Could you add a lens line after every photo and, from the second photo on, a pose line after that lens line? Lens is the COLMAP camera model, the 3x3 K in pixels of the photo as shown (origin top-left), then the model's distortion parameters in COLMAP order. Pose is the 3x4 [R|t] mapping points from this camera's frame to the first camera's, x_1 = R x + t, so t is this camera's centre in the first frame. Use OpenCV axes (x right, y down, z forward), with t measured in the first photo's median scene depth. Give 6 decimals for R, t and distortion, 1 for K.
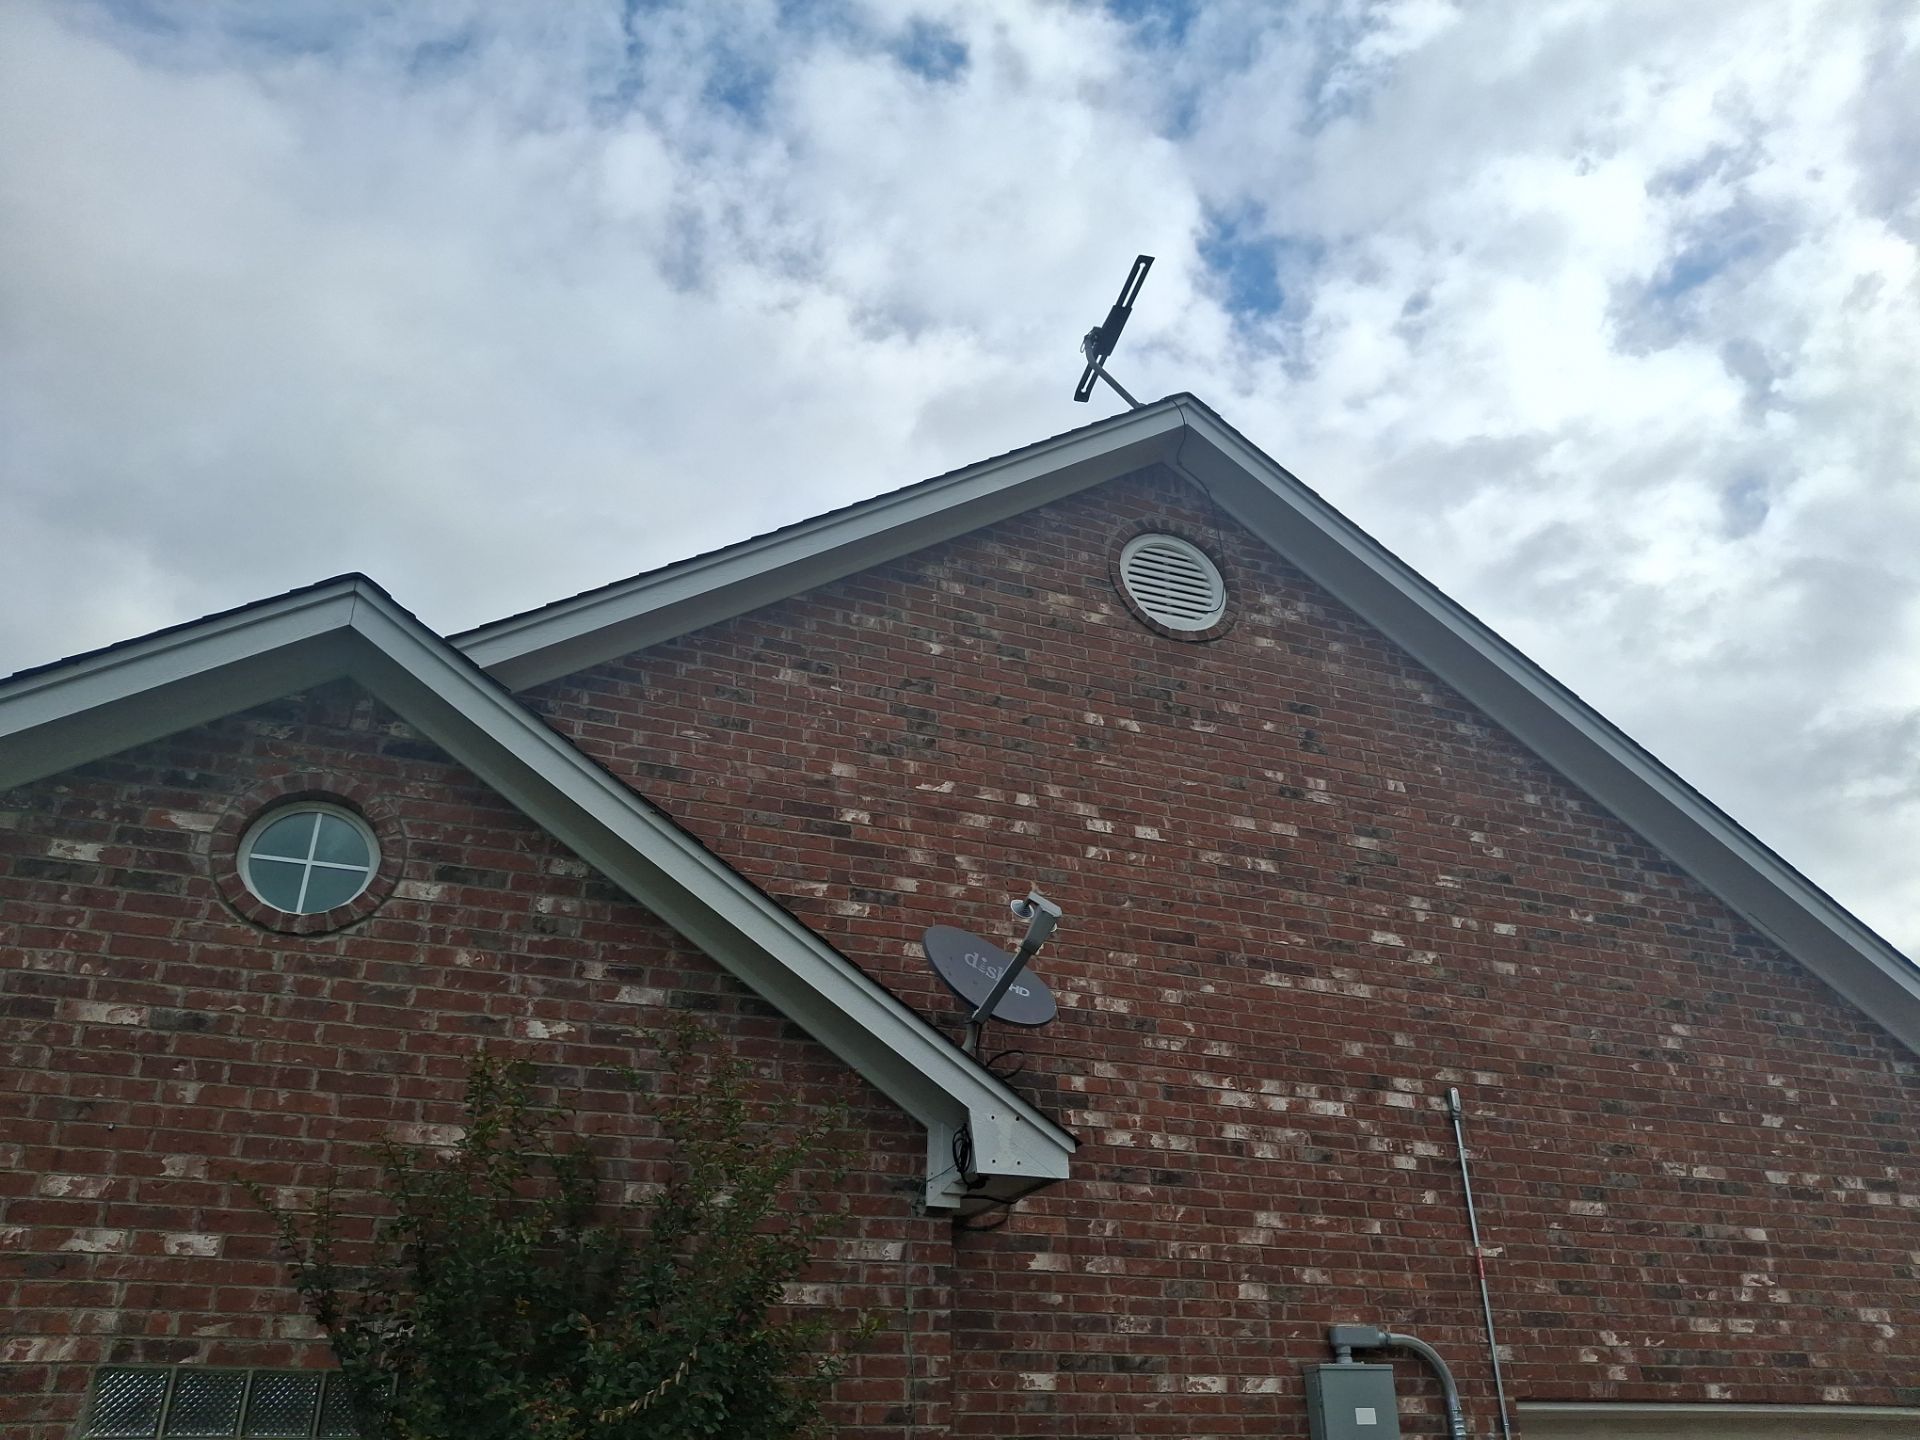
lens RADIAL K [[1399.9, 0, 960.0], [0, 1399.9, 720.0], [0, 0, 1]] dist [-0.012916, -0.002962]
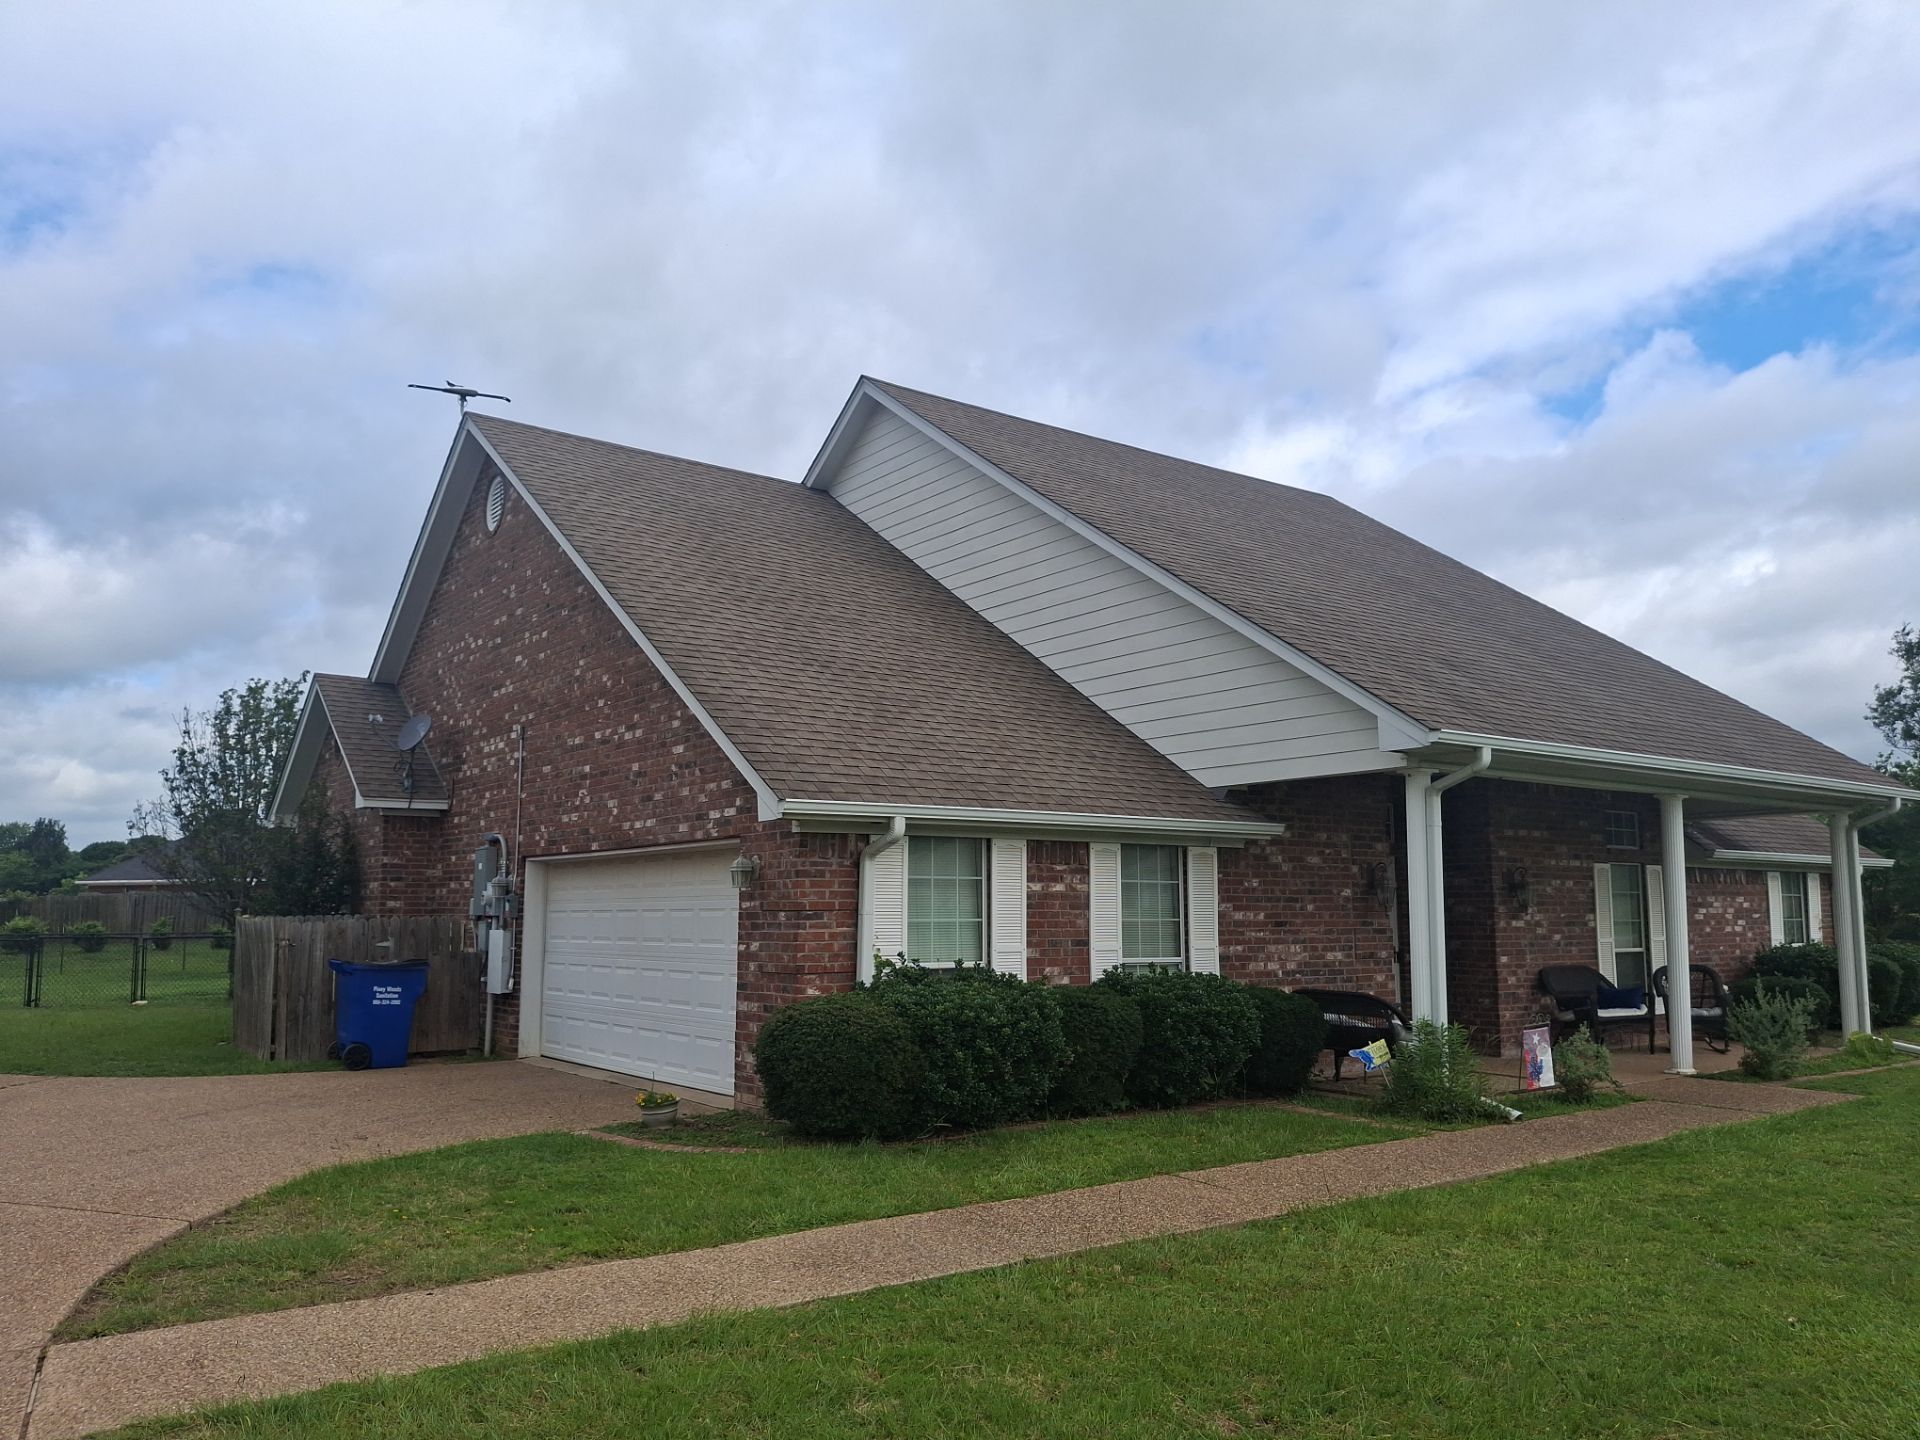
lens RADIAL K [[1434.1, 0, 987.9], [0, 1434.1, 726.2], [0, 0, 1]] dist [0.060037, -0.119770]
pose [[0.289039, -0.119202, -0.949867, 2.695120], [0.445595, 0.894932, 0.023284, 0.542256], [0.847291, -0.429986, 0.311786, 0.933332]]
